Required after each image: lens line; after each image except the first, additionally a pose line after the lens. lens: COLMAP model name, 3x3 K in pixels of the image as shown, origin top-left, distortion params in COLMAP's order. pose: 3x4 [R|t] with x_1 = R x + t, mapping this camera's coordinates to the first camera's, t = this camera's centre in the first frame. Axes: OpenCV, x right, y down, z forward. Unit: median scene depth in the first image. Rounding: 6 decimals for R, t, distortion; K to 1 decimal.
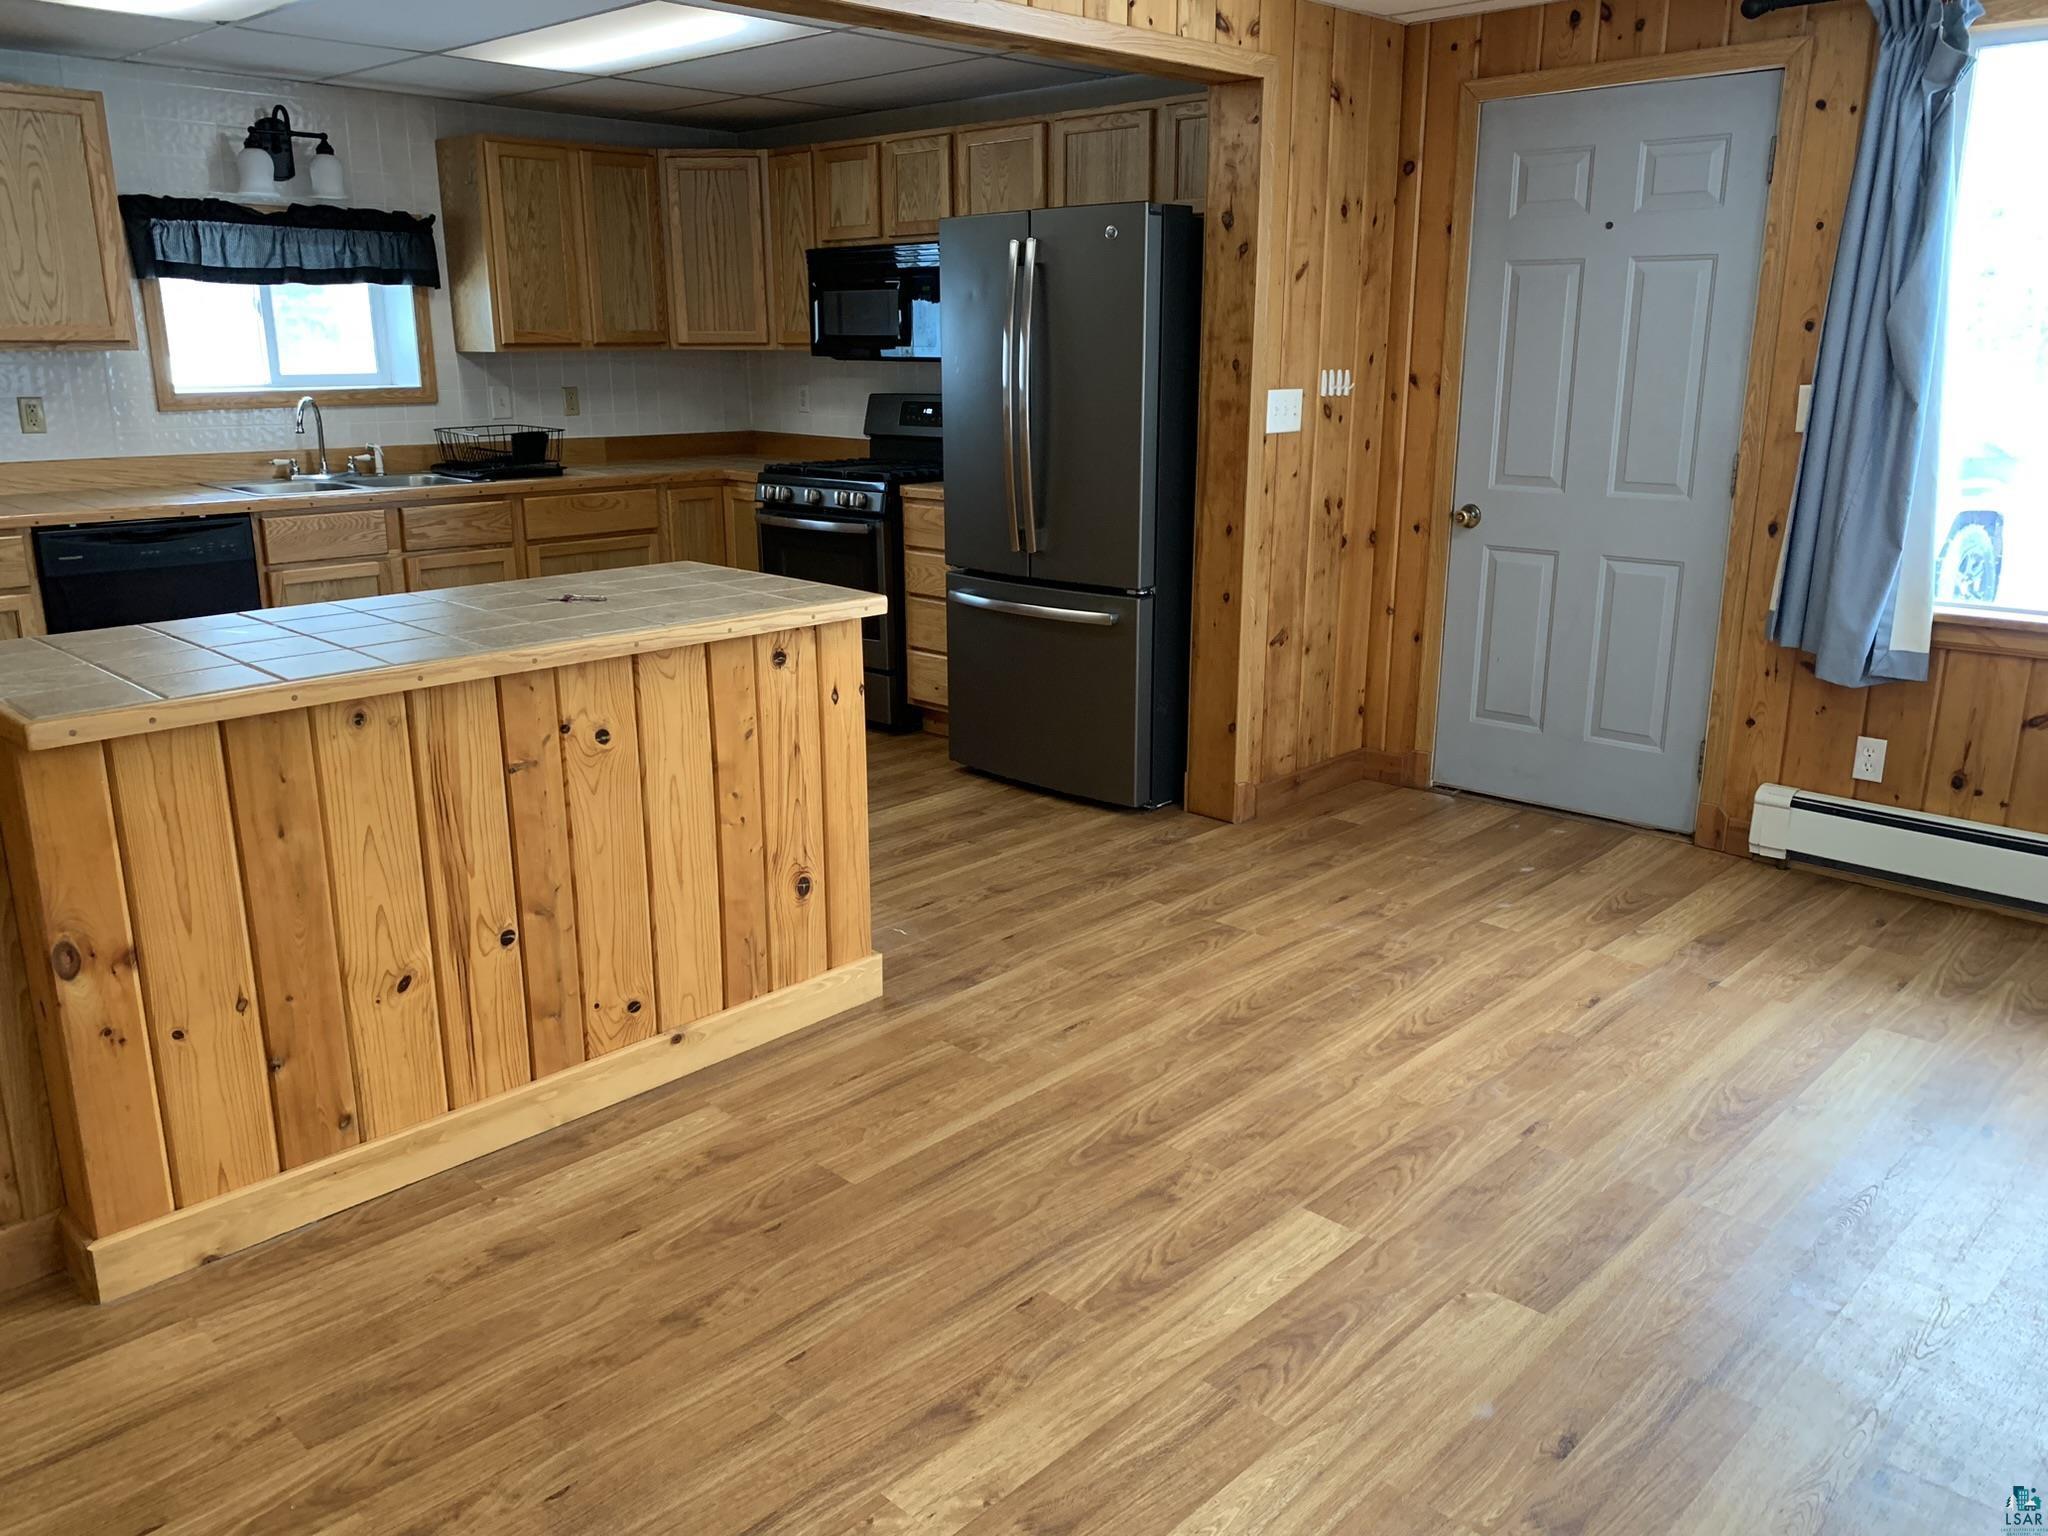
lens RADIAL K [[1579.2, 0, 1004.8], [0, 1579.2, 730.6], [0, 0, 1]] dist [0.050949, -0.055674]
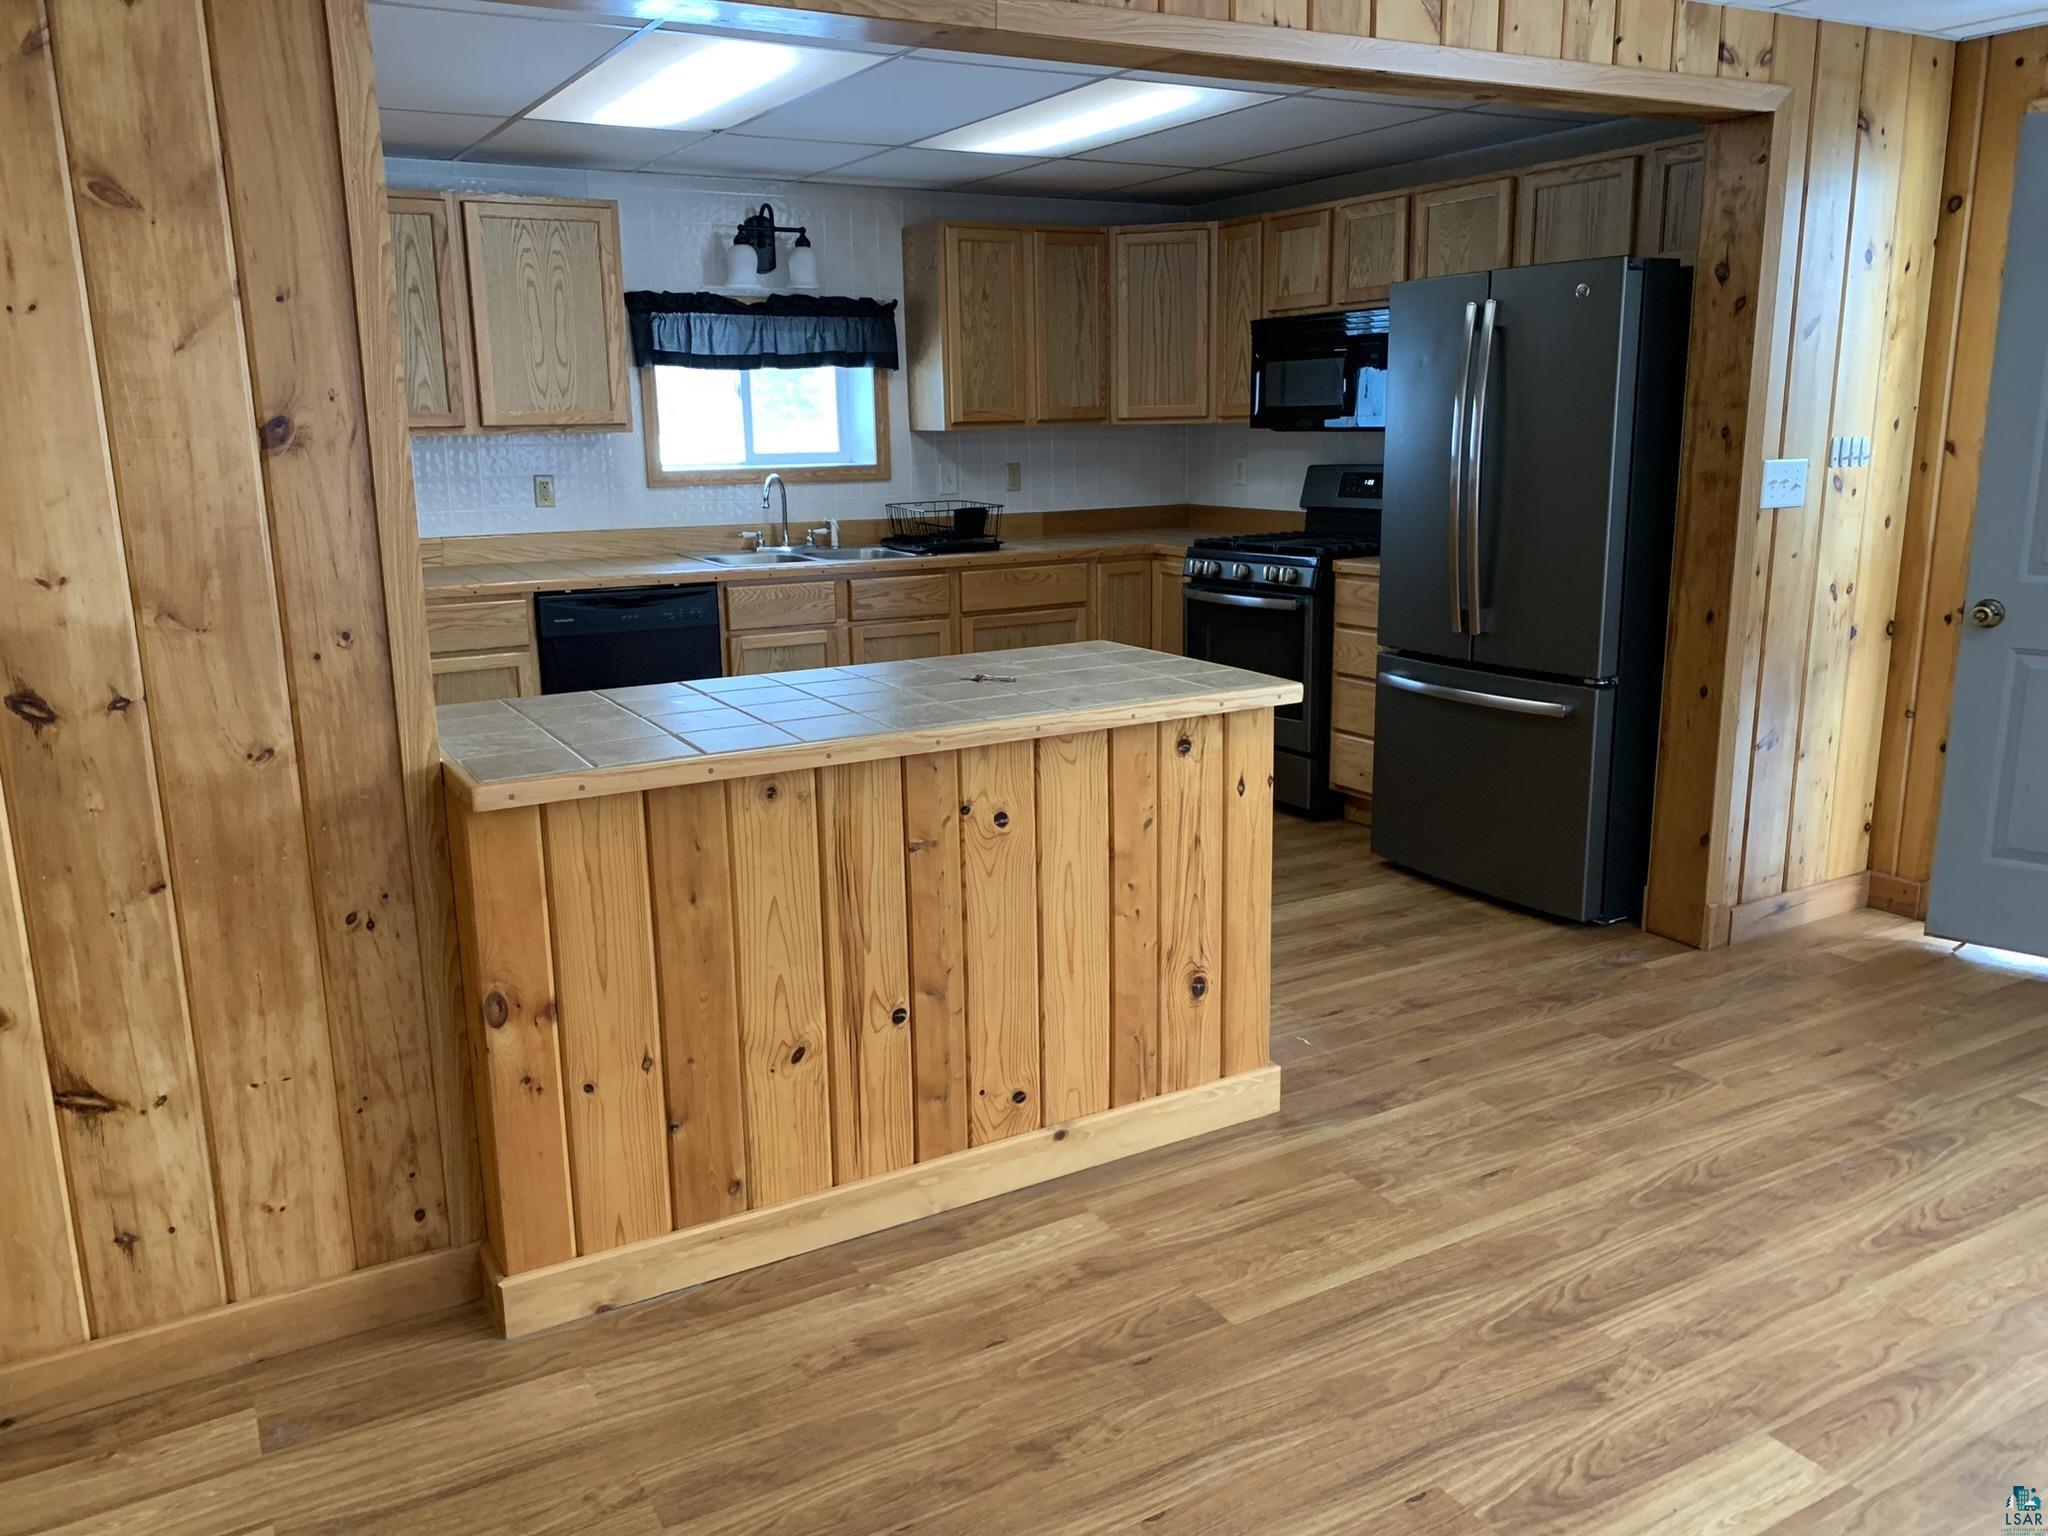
lens RADIAL K [[1579.2, 0, 989.8], [0, 1579.2, 752.7], [0, 0, 1]] dist [0.050949, -0.055674]
pose [[0.959764, 0.045933, -0.277025, 0.008611], [-0.053888, 0.998323, -0.021166, -0.015730], [0.275588, 0.035242, 0.960630, 0.051040]]
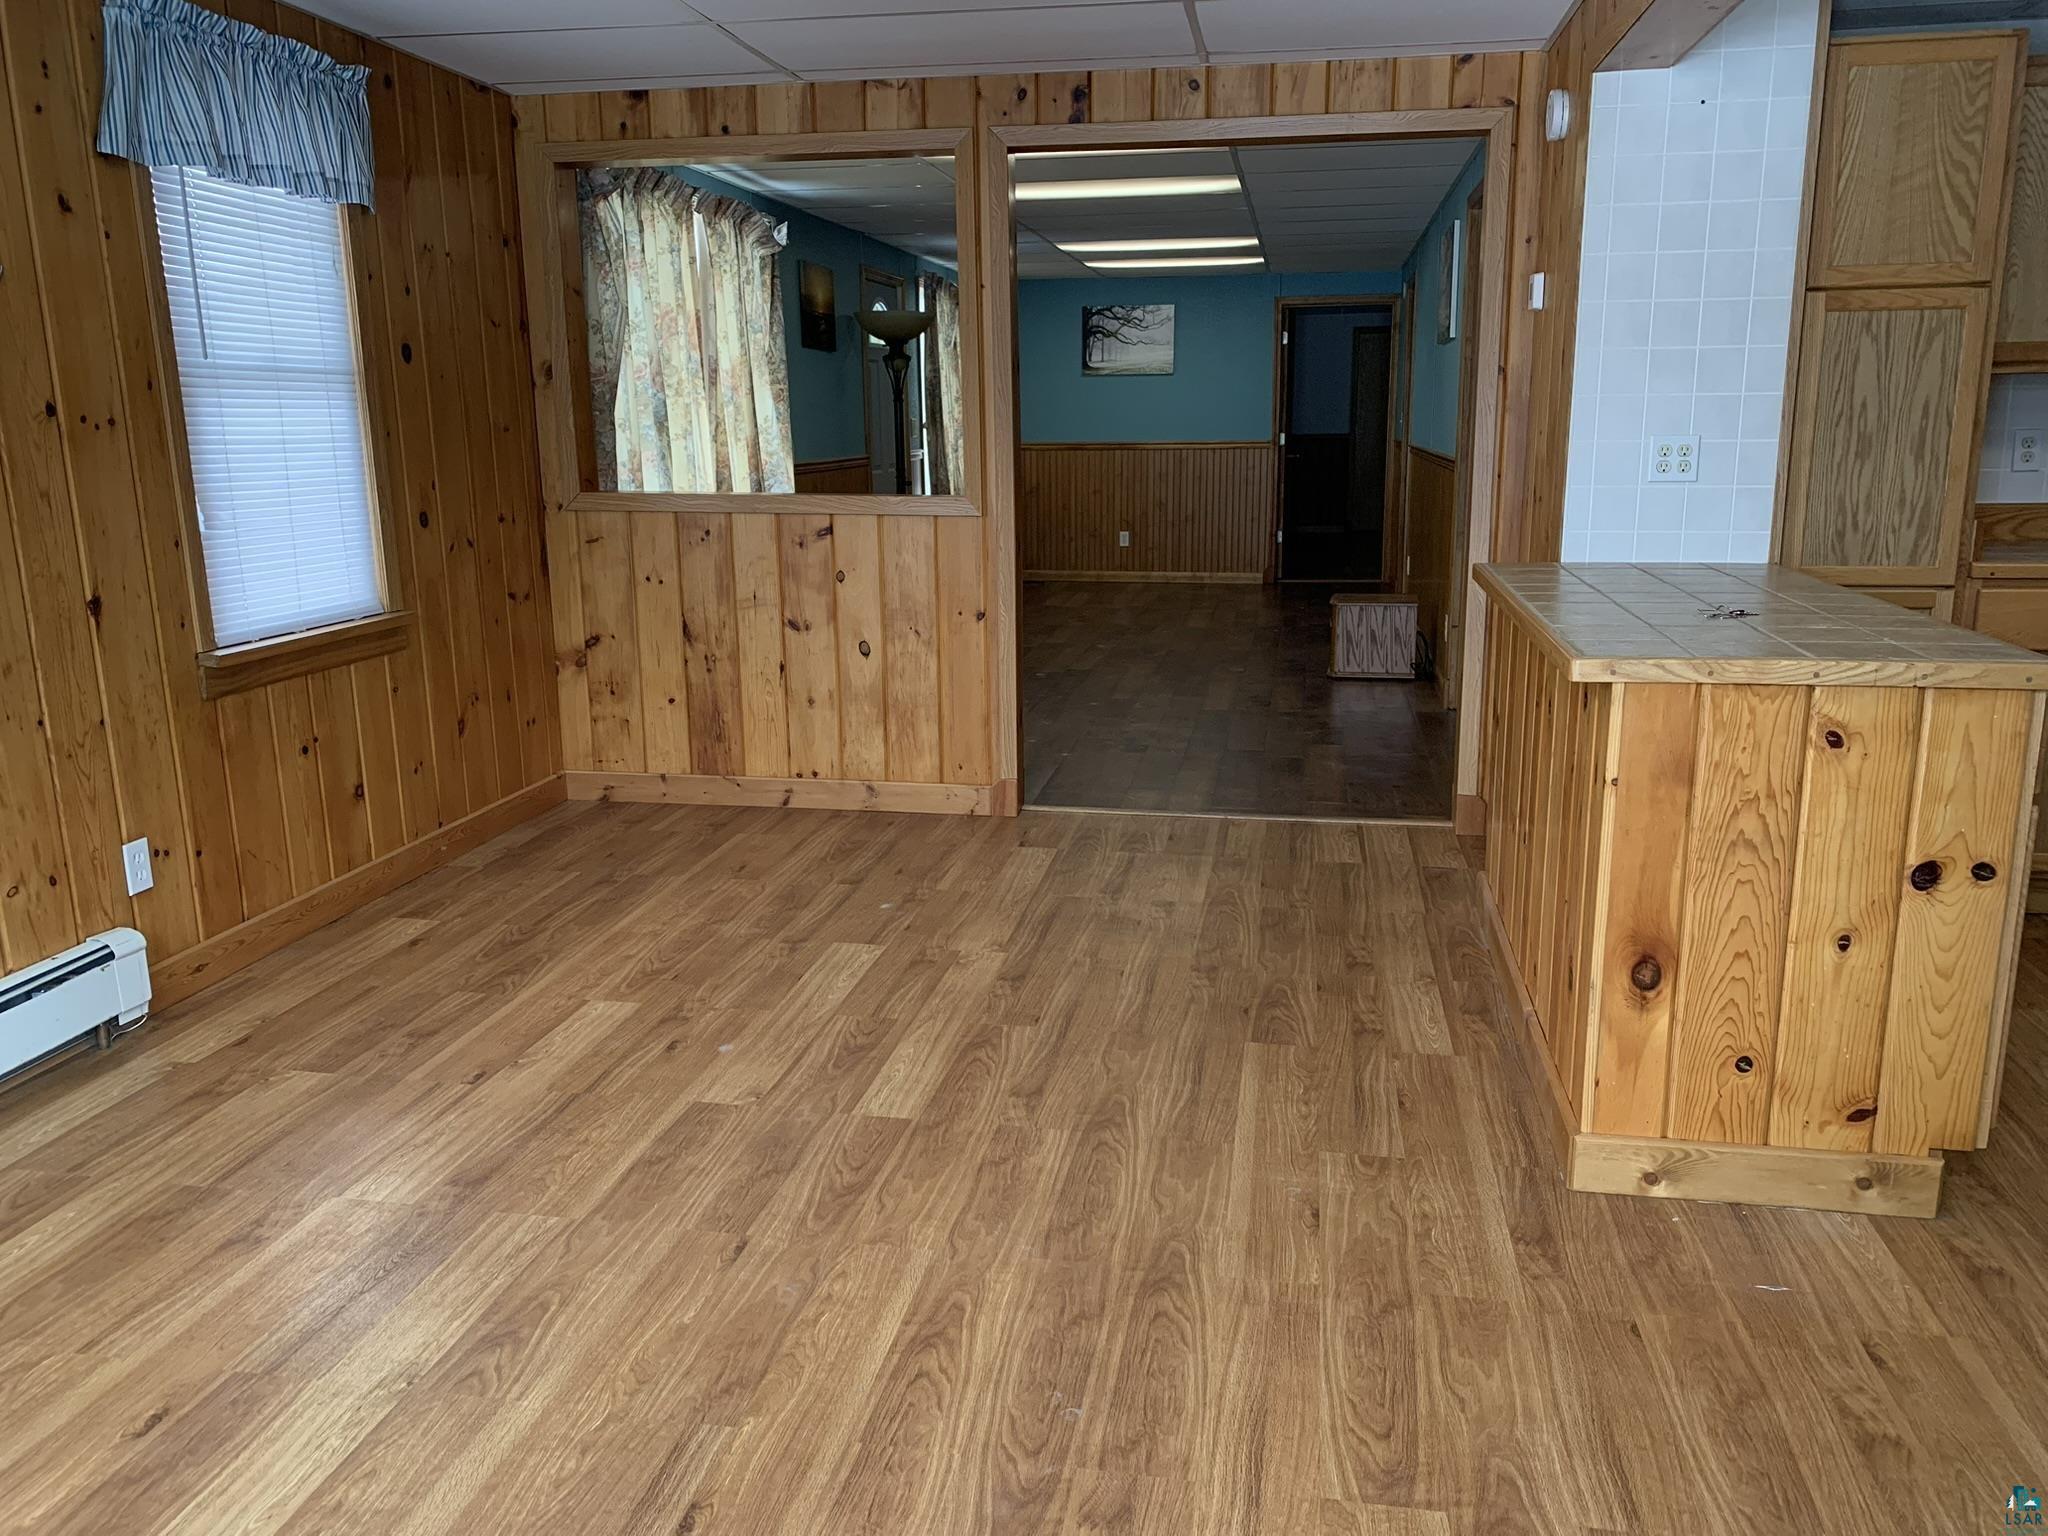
lens RADIAL K [[1579.2, 0, 1025.5], [0, 1579.2, 779.8], [0, 0, 1]] dist [0.050949, -0.055674]
pose [[-0.829056, 0.137858, -0.541905, 0.564603], [-0.124538, 0.899266, 0.419299, -0.319150], [0.545121, 0.415110, -0.728373, 1.432220]]
